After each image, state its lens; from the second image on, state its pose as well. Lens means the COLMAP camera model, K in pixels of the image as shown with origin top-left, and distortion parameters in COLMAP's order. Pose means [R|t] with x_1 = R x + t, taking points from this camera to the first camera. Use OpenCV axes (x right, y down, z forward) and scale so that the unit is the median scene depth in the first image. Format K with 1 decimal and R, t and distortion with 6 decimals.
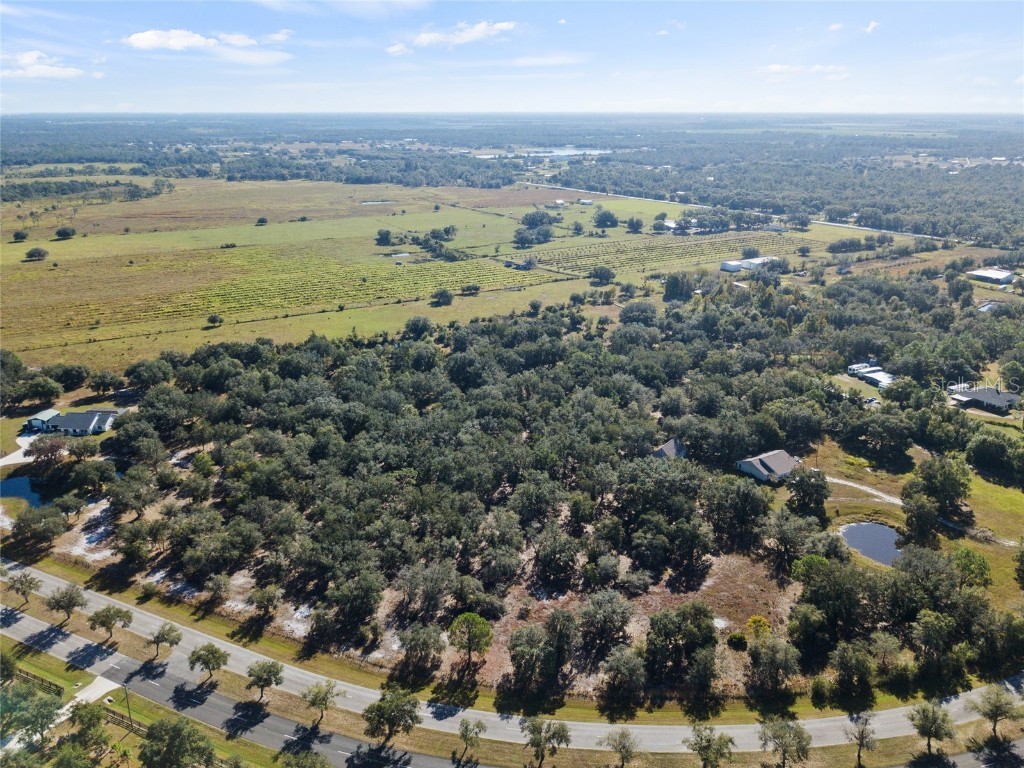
lens RADIAL K [[839.7, 0, 512.0], [0, 839.7, 384.0], [0, 0, 1]] dist [-0.000929, -0.004400]
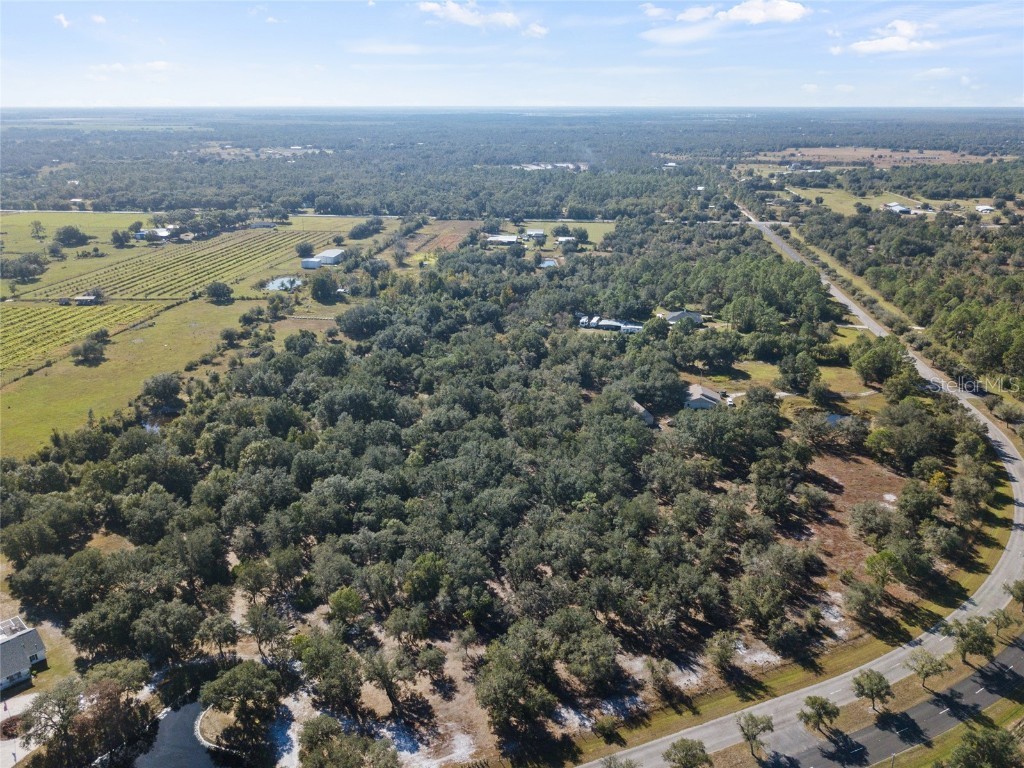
lens RADIAL K [[839.7, 0, 512.0], [0, 839.7, 384.0], [0, 0, 1]] dist [-0.000929, -0.004400]
pose [[0.633316, -0.249430, 0.732595, -0.634879], [0.249329, 0.961924, 0.111969, -0.106746], [-0.732630, 0.111746, 0.671392, 0.336205]]
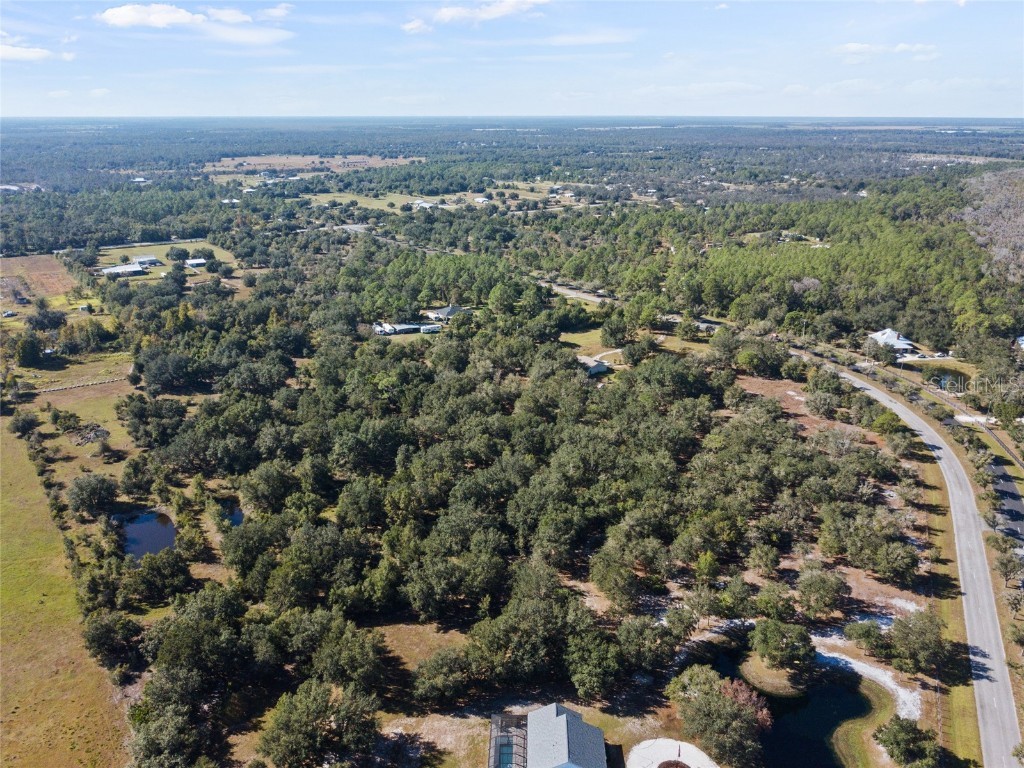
lens RADIAL K [[857.9, 0, 512.0], [0, 857.9, 384.0], [0, 0, 1]] dist [0.002642, -0.009715]
pose [[-0.081076, -0.303461, 0.949388, -0.893115], [0.316818, 0.895276, 0.313221, -0.305928], [-0.945015, 0.326178, 0.023556, 0.928538]]
